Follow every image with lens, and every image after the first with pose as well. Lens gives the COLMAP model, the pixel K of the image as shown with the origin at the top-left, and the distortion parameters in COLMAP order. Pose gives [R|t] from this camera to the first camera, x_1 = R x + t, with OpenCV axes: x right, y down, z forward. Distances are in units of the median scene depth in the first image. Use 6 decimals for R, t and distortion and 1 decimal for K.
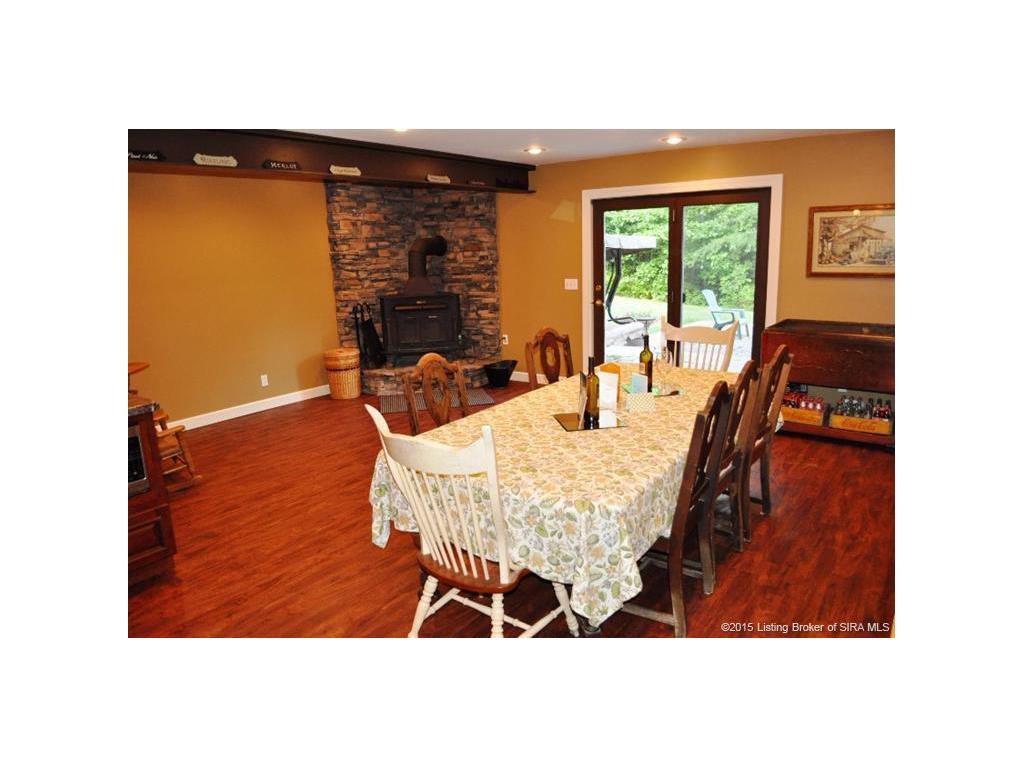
lens RADIAL K [[610.2, 0, 490.2], [0, 610.2, 398.7], [0, 0, 1]] dist [-0.065358, -0.005447]
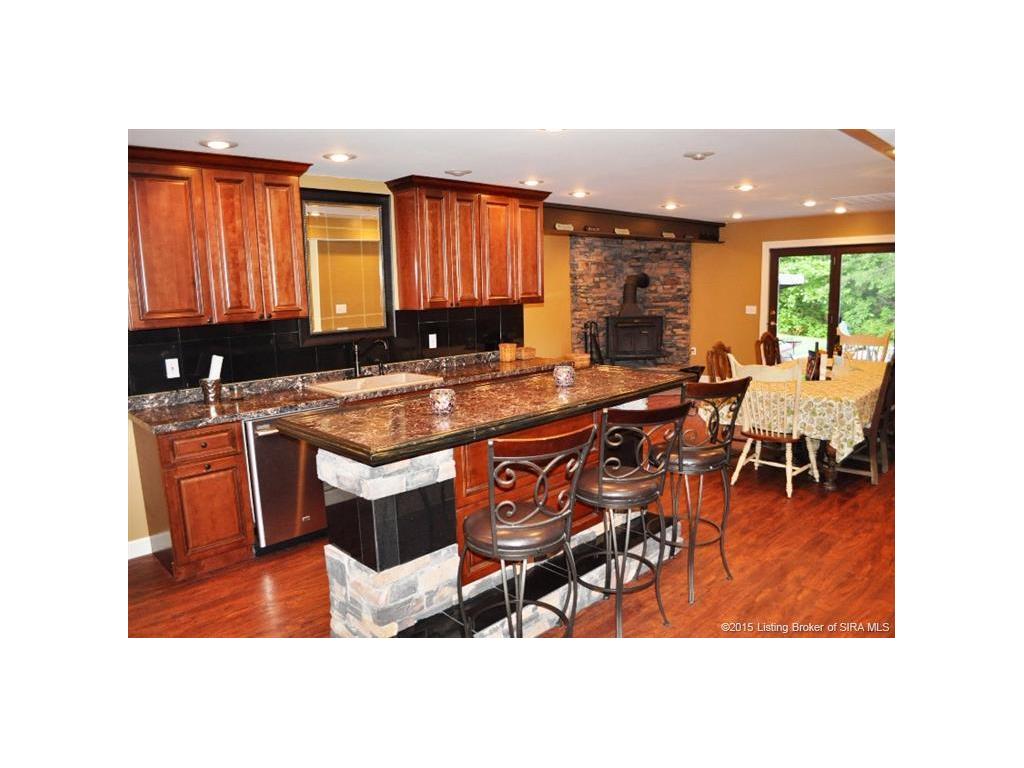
lens RADIAL K [[610.2, 0, 506.1], [0, 610.2, 388.6], [0, 0, 1]] dist [-0.065358, -0.005447]
pose [[0.990568, 0.029035, -0.133908, -0.208646], [-0.038439, 0.996932, -0.068187, 0.093258], [0.131517, 0.072691, 0.988645, -0.362887]]
